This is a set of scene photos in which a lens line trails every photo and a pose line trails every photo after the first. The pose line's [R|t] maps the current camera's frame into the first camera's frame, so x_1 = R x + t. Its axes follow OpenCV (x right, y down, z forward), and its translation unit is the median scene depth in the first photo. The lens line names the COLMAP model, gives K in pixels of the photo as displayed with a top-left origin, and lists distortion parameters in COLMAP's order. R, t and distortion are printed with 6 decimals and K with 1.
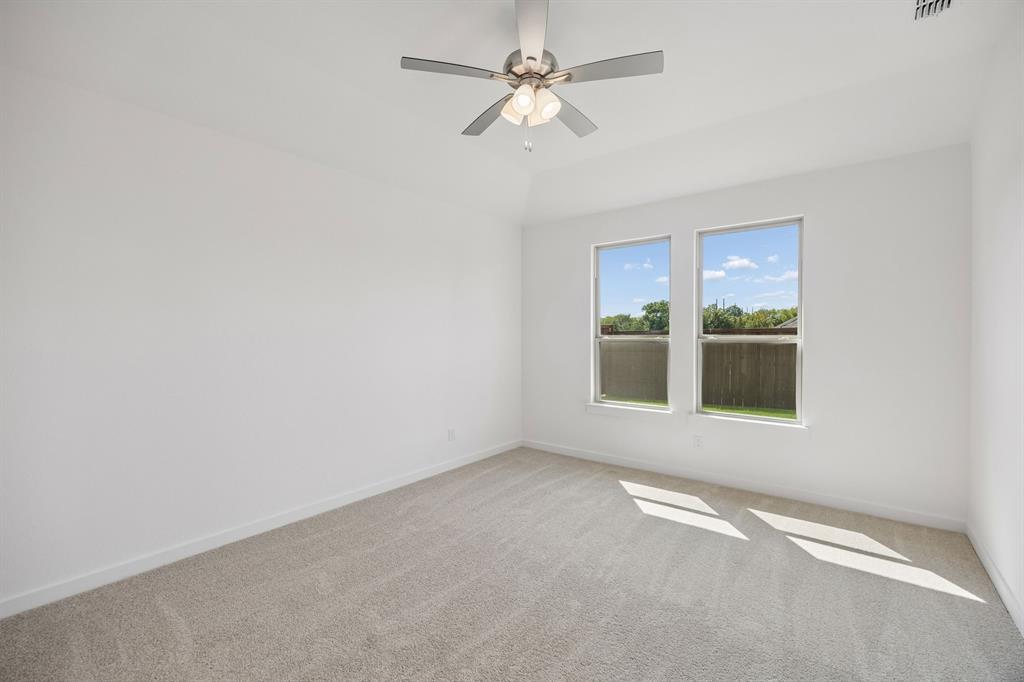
lens RADIAL K [[423.8, 0, 512.0], [0, 423.8, 341.0], [0, 0, 1]] dist [0.000101, 0.000014]
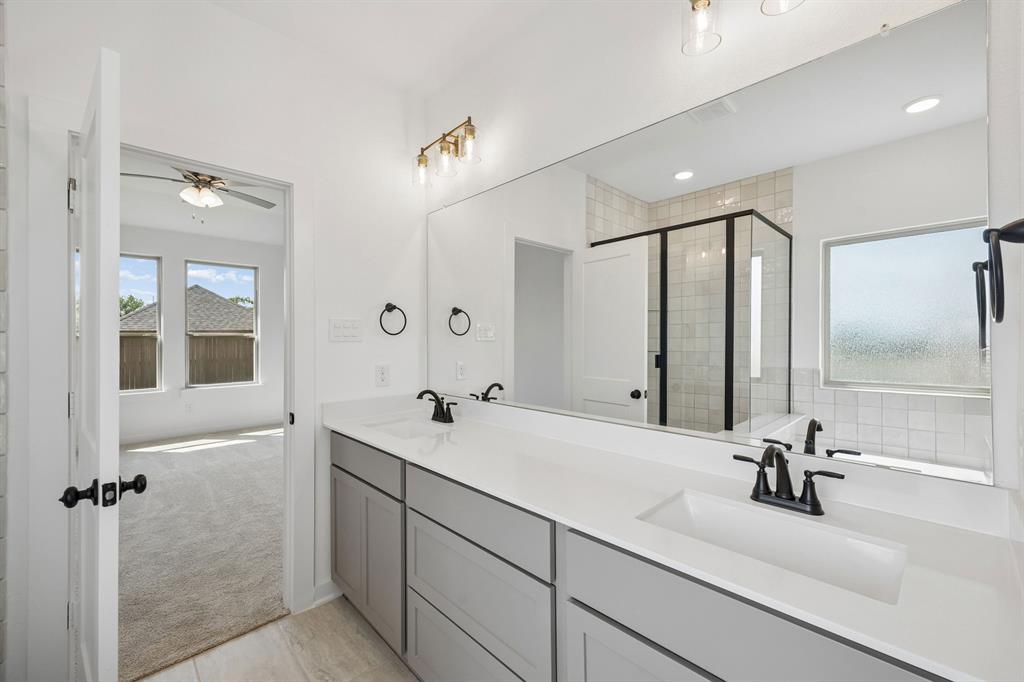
lens RADIAL K [[423.3, 0, 512.9], [0, 423.3, 330.3], [0, 0, 1]] dist [0.010546, -0.000283]
pose [[0.164541, 0.000013, 0.986370, -0.780494], [0.001309, 0.999999, -0.000231, -0.020781], [-0.986369, 0.001330, 0.164540, -0.304573]]
